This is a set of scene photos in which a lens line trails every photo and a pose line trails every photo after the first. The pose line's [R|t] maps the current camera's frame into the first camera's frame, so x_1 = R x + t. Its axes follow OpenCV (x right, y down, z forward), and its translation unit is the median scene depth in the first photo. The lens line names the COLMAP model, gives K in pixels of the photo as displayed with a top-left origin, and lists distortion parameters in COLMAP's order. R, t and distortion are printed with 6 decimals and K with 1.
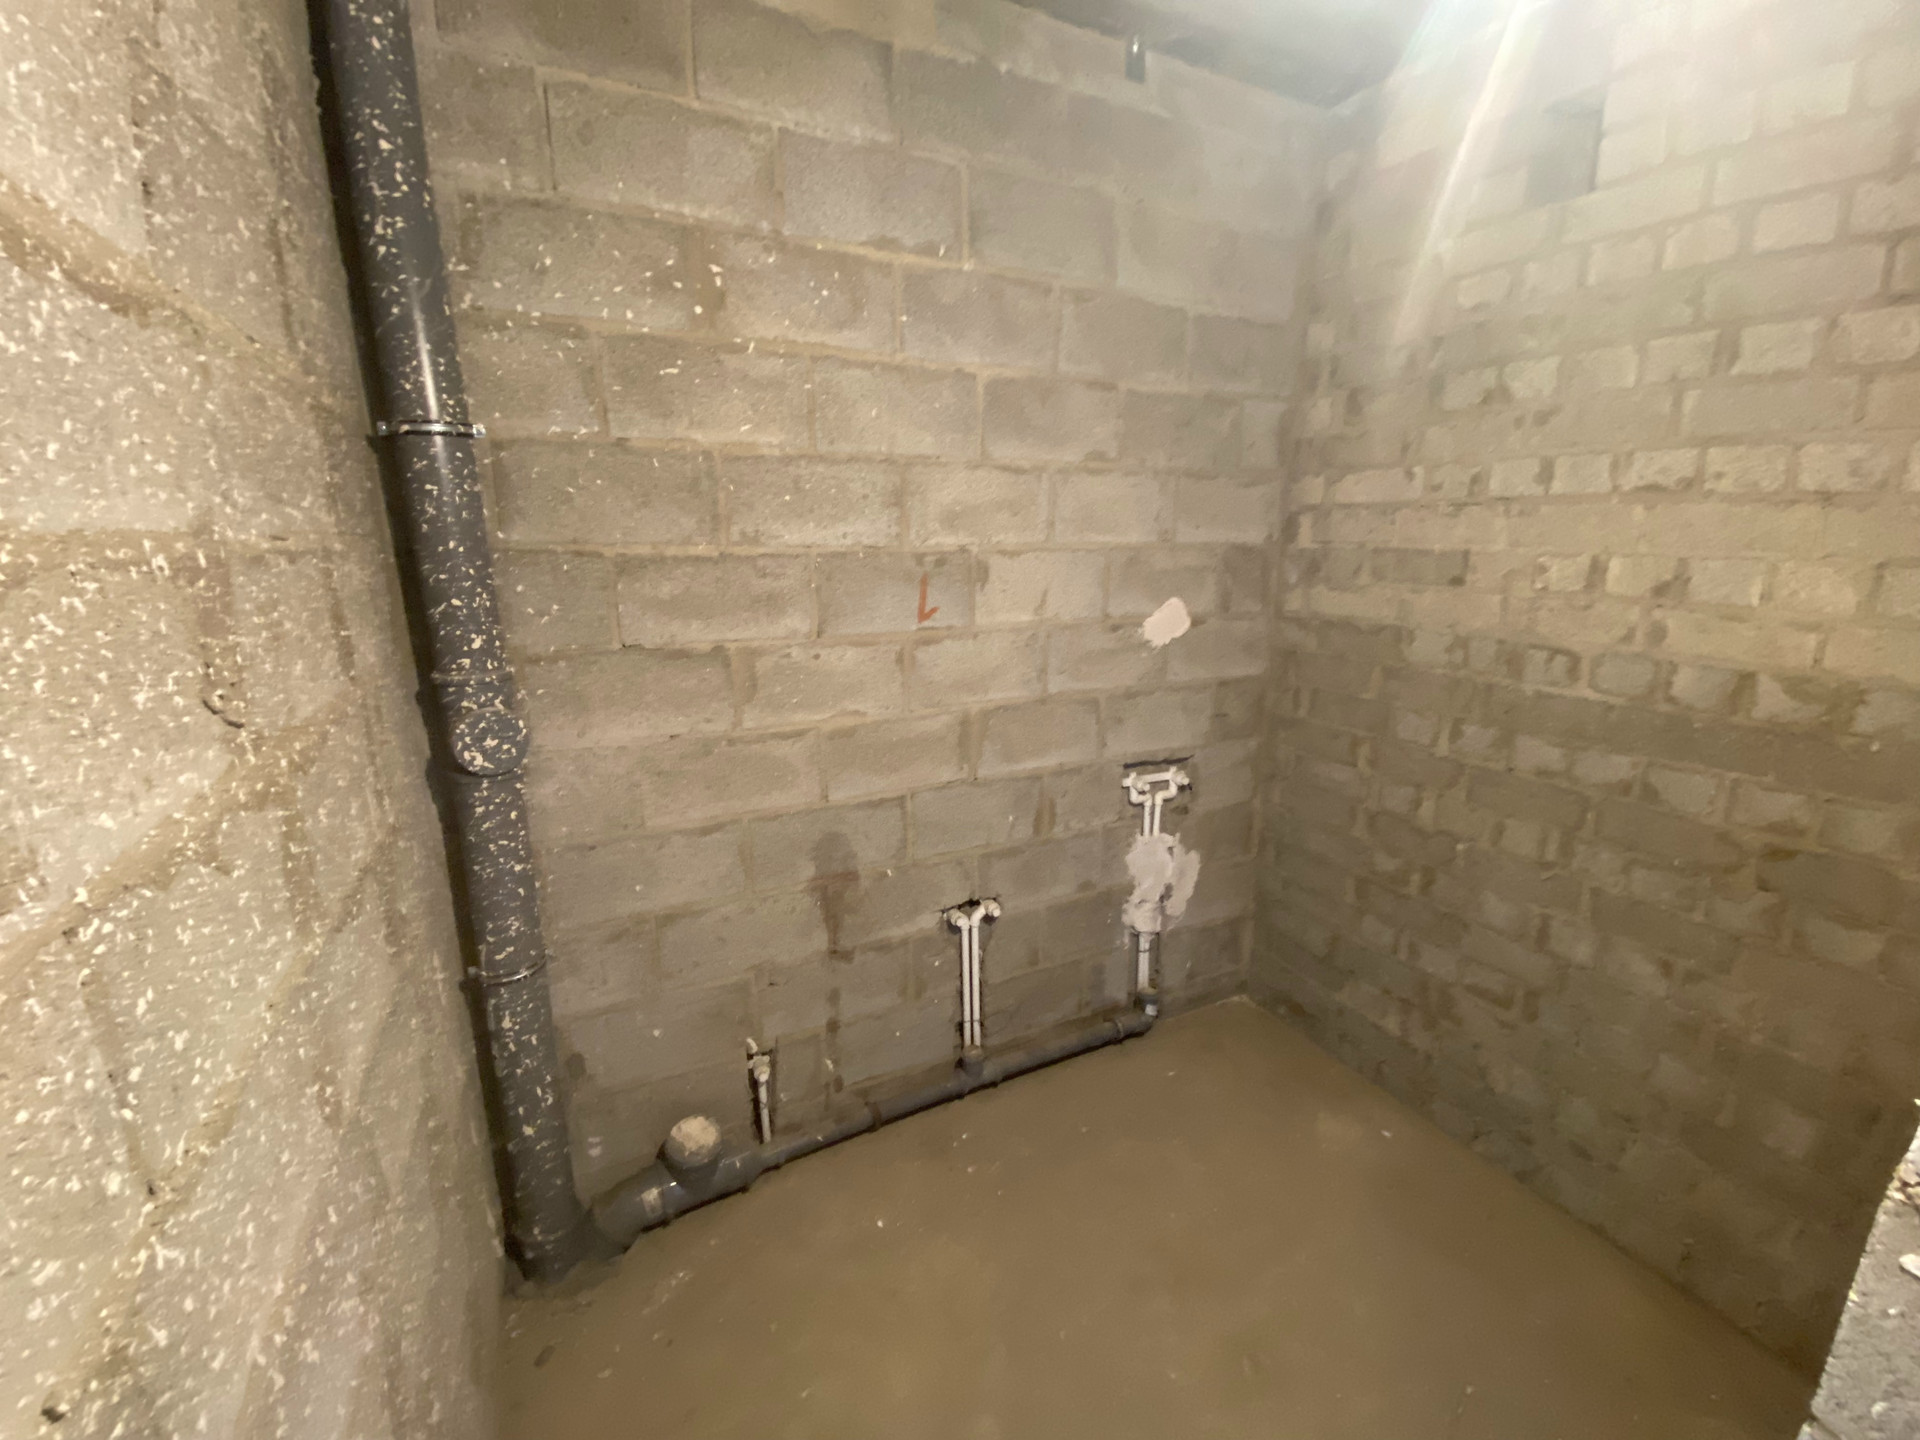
lens RADIAL K [[773.8, 0, 967.5], [0, 773.8, 711.4], [0, 0, 1]] dist [0.010107, -0.015001]
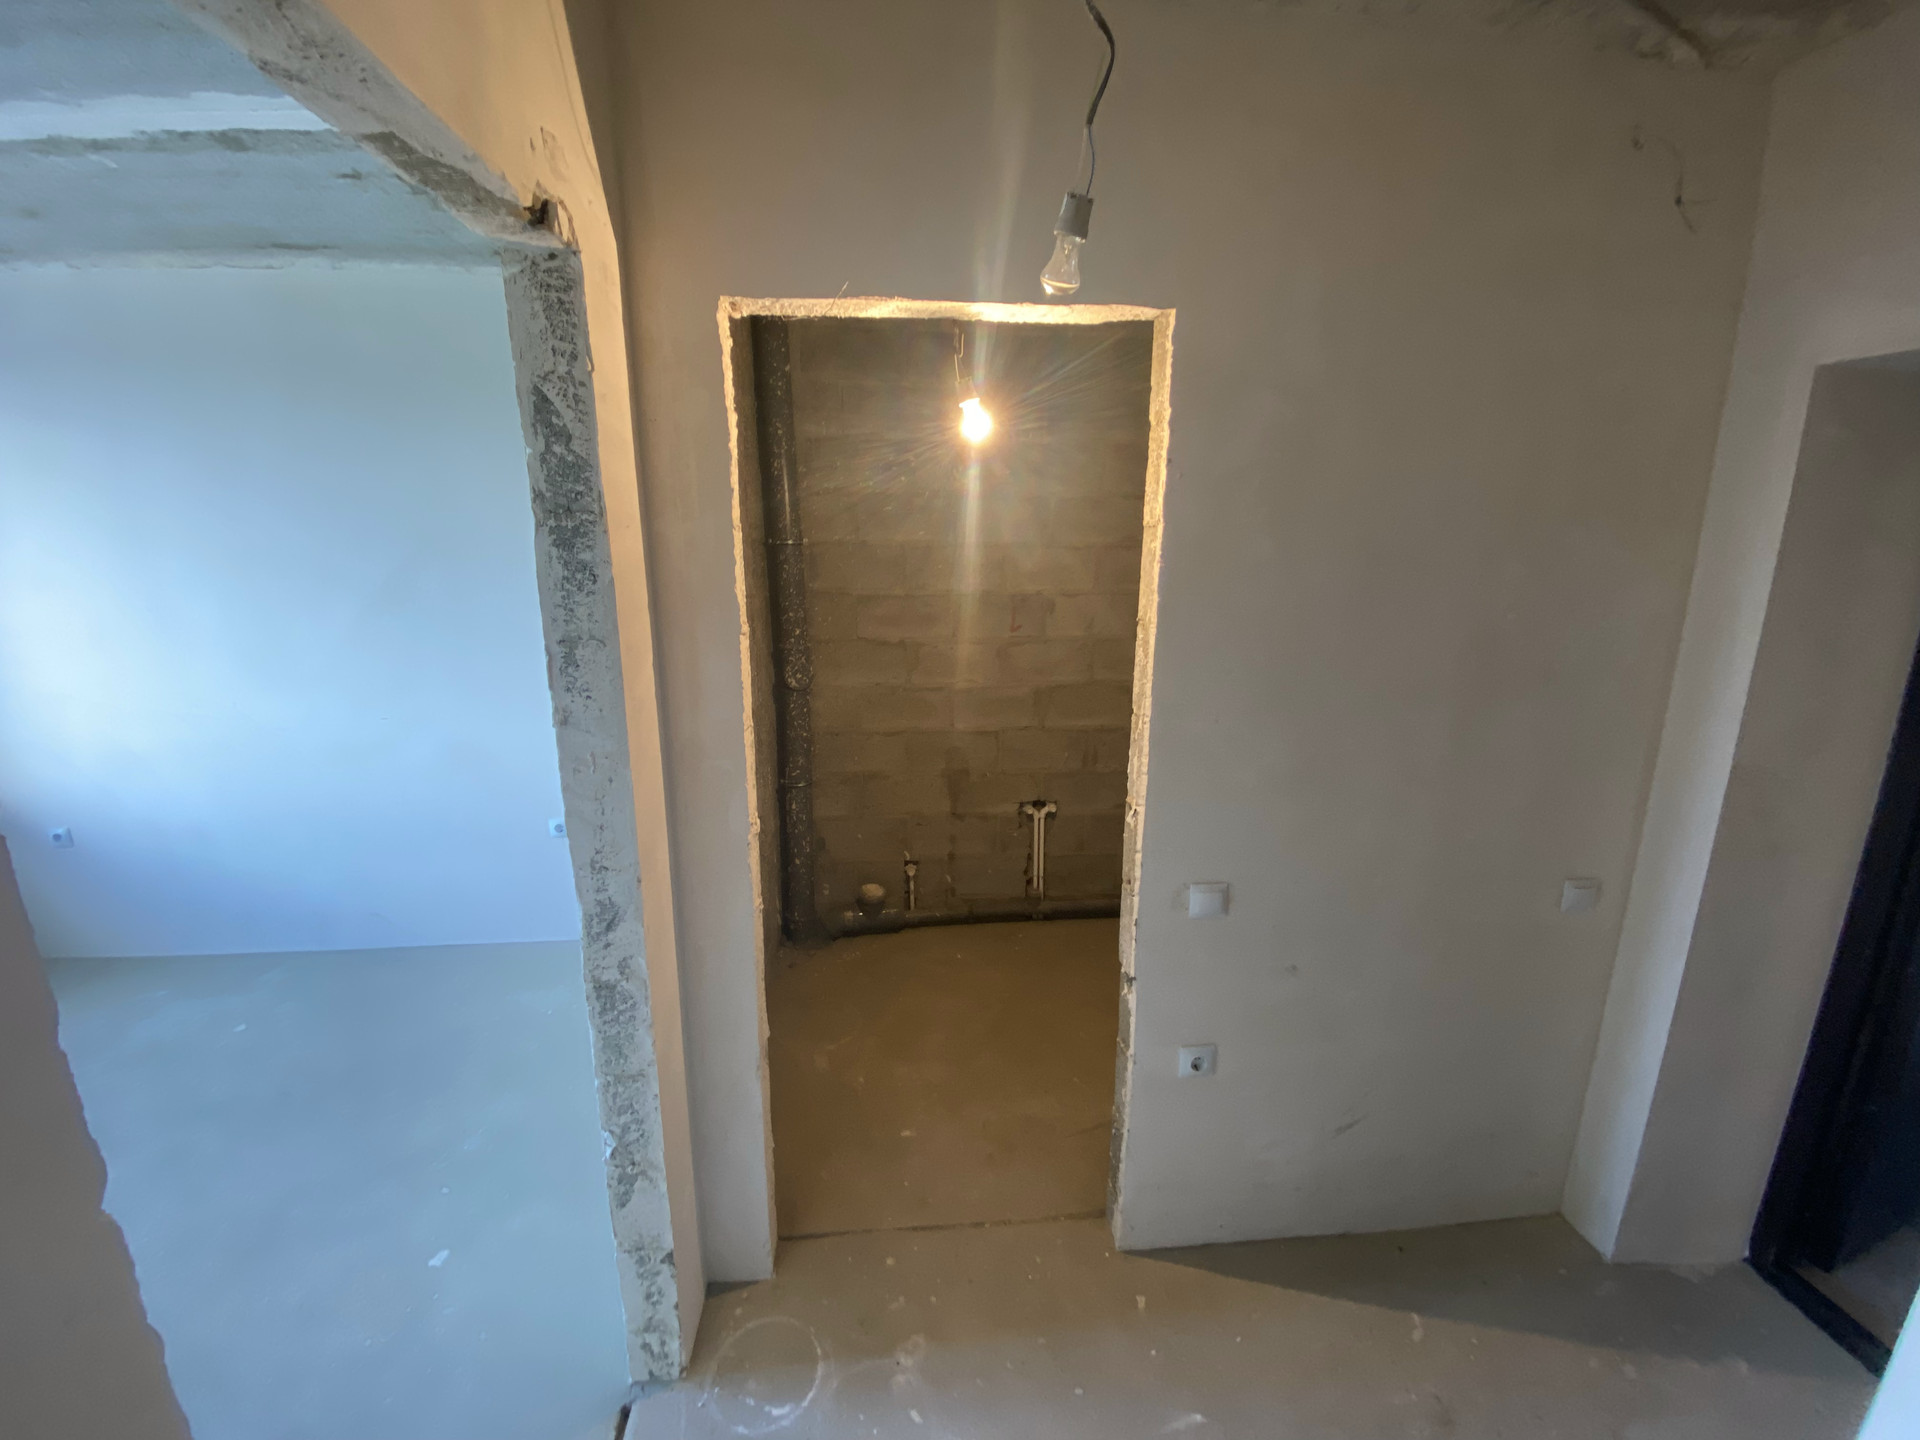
lens RADIAL K [[801.9, 0, 960.5], [0, 801.9, 723.3], [0, 0, 1]] dist [0.002647, -0.000384]
pose [[0.930530, 0.086811, -0.355778, 0.510416], [-0.087571, 0.996060, 0.014000, 0.077662], [0.355591, 0.018129, 0.934466, -0.776007]]
